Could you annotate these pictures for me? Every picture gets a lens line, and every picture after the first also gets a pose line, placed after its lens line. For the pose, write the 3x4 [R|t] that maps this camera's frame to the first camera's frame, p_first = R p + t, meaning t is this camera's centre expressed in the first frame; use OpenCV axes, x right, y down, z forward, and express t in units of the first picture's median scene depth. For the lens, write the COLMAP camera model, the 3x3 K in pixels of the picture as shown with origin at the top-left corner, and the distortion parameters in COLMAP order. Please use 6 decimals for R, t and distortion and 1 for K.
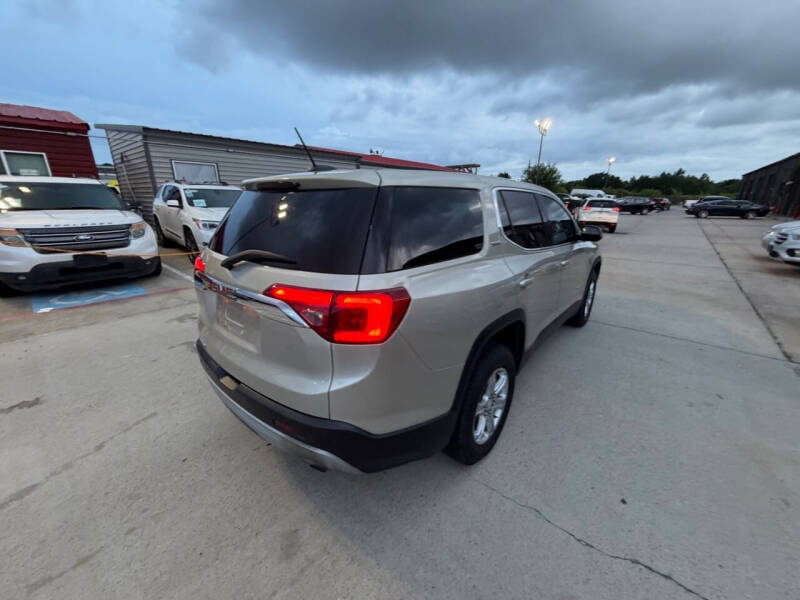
lens RADIAL K [[320.6, 0, 400.1], [0, 320.6, 299.2], [0, 0, 1]] dist [0.004336, -0.000583]
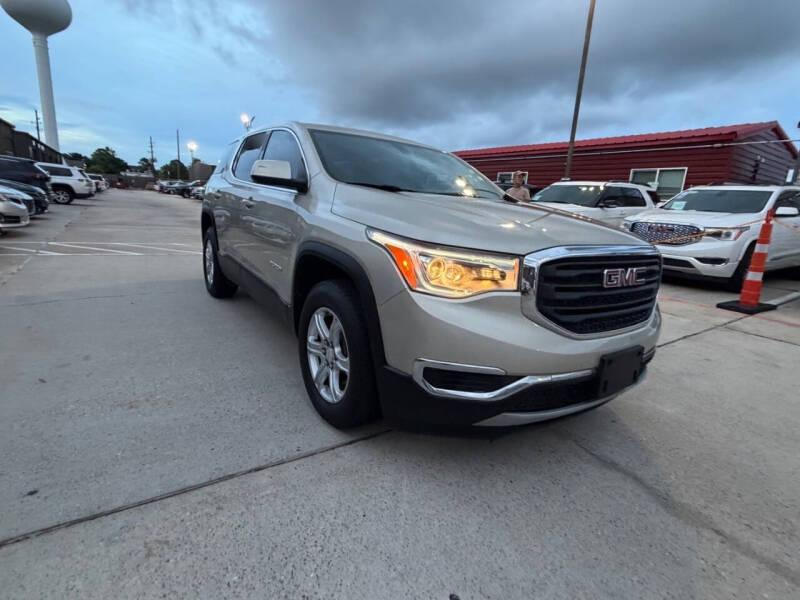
lens RADIAL K [[409.2, 0, 403.5], [0, 409.2, 296.3], [0, 0, 1]] dist [-0.000403, -0.000927]
pose [[-0.259138, 0.192548, -0.946453, 0.572666], [-0.352778, 0.893351, 0.278336, -0.138293], [0.899108, 0.406016, -0.163575, 0.639245]]
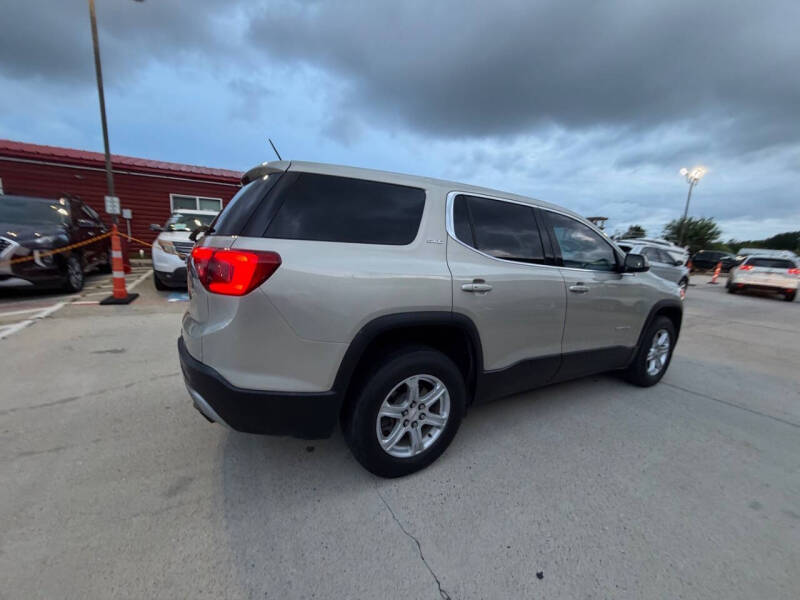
lens RADIAL K [[320.8, 0, 399.8], [0, 320.8, 301.1], [0, 0, 1]] dist [0.001958, 0.000178]
pose [[0.936608, 0.099714, -0.335891, 0.147379], [-0.147497, 0.981776, -0.119832, 0.036564], [0.317821, 0.161779, 0.934247, 0.026130]]
